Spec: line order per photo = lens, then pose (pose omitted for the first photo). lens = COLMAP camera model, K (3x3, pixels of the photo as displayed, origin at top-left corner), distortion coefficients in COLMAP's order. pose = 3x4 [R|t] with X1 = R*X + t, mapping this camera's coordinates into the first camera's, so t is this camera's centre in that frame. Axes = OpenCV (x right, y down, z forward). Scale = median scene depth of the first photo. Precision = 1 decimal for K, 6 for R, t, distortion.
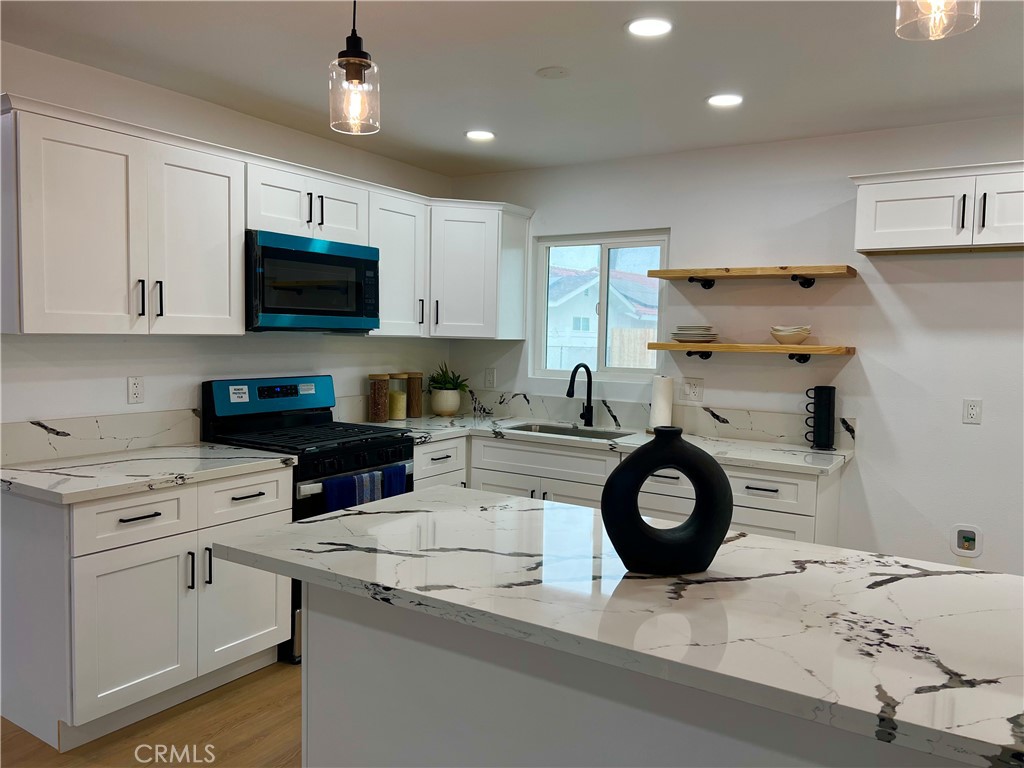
lens RADIAL K [[767.8, 0, 503.7], [0, 767.8, 382.4], [0, 0, 1]] dist [0.045323, -0.053178]
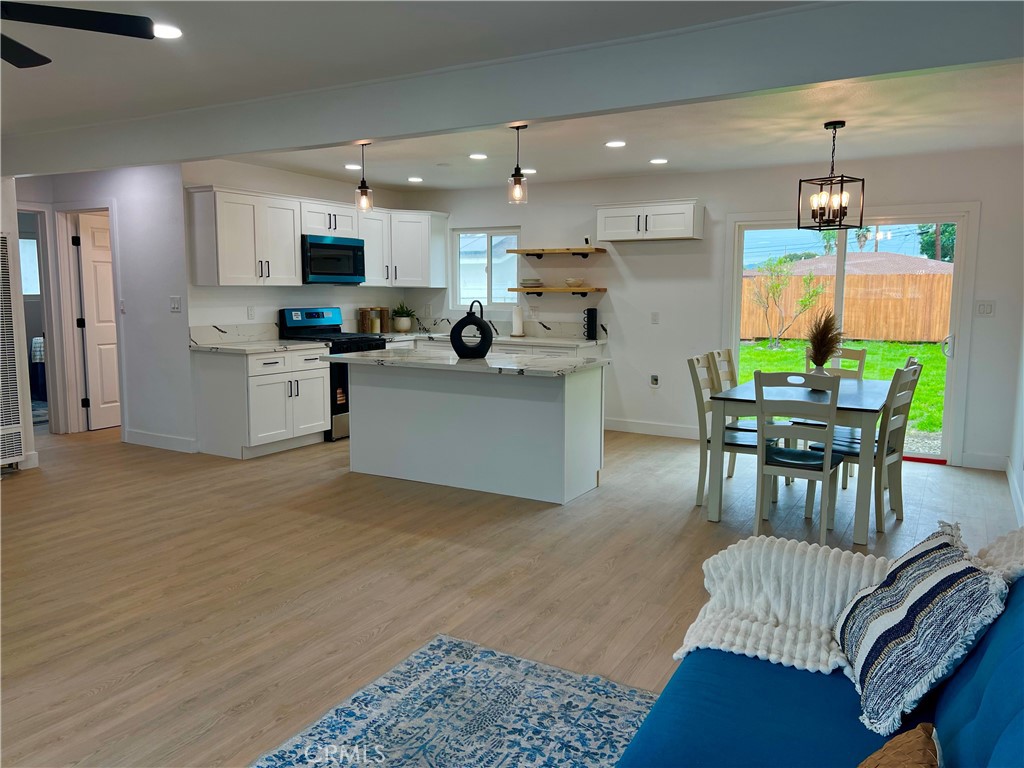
lens RADIAL K [[767.8, 0, 506.8], [0, 767.8, 385.7], [0, 0, 1]] dist [0.045323, -0.053178]
pose [[0.998585, -0.020620, 0.049023, 0.093530], [0.017521, 0.997871, 0.062817, 0.075900], [-0.050214, -0.061870, 0.996820, -0.977964]]
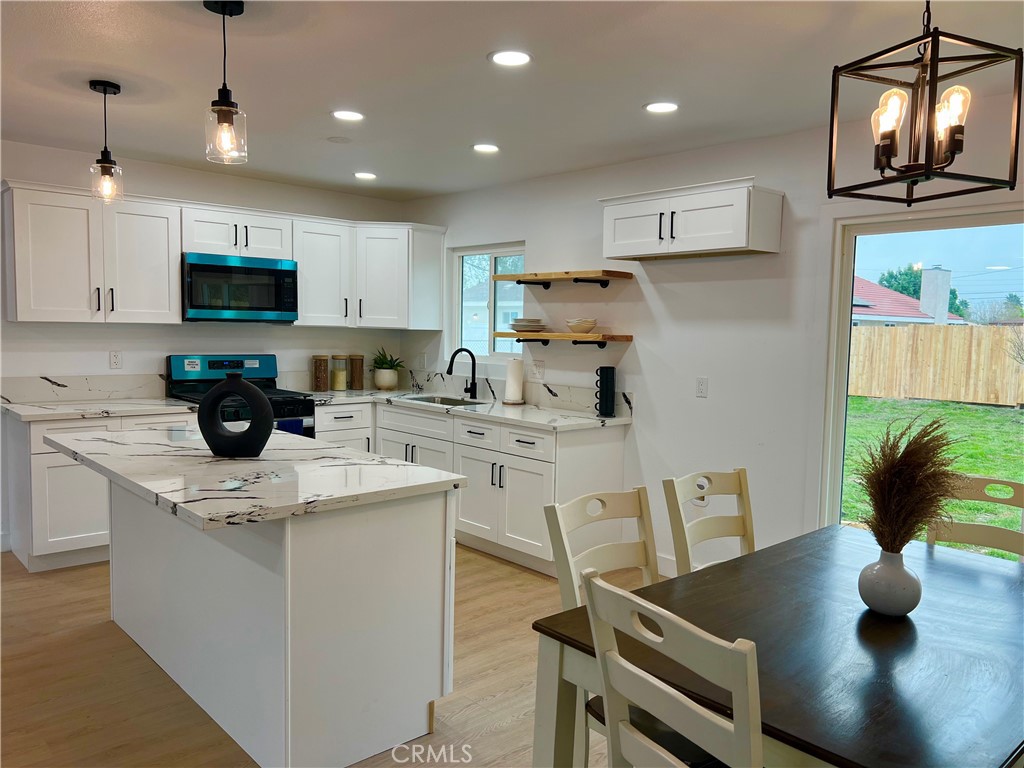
lens RADIAL K [[767.8, 0, 508.4], [0, 767.8, 387.9], [0, 0, 1]] dist [0.045323, -0.053178]
pose [[0.967895, 0.021631, -0.250424, 0.569185], [-0.019492, 0.999749, 0.011020, 0.028764], [0.250600, -0.005785, 0.968074, -0.243036]]
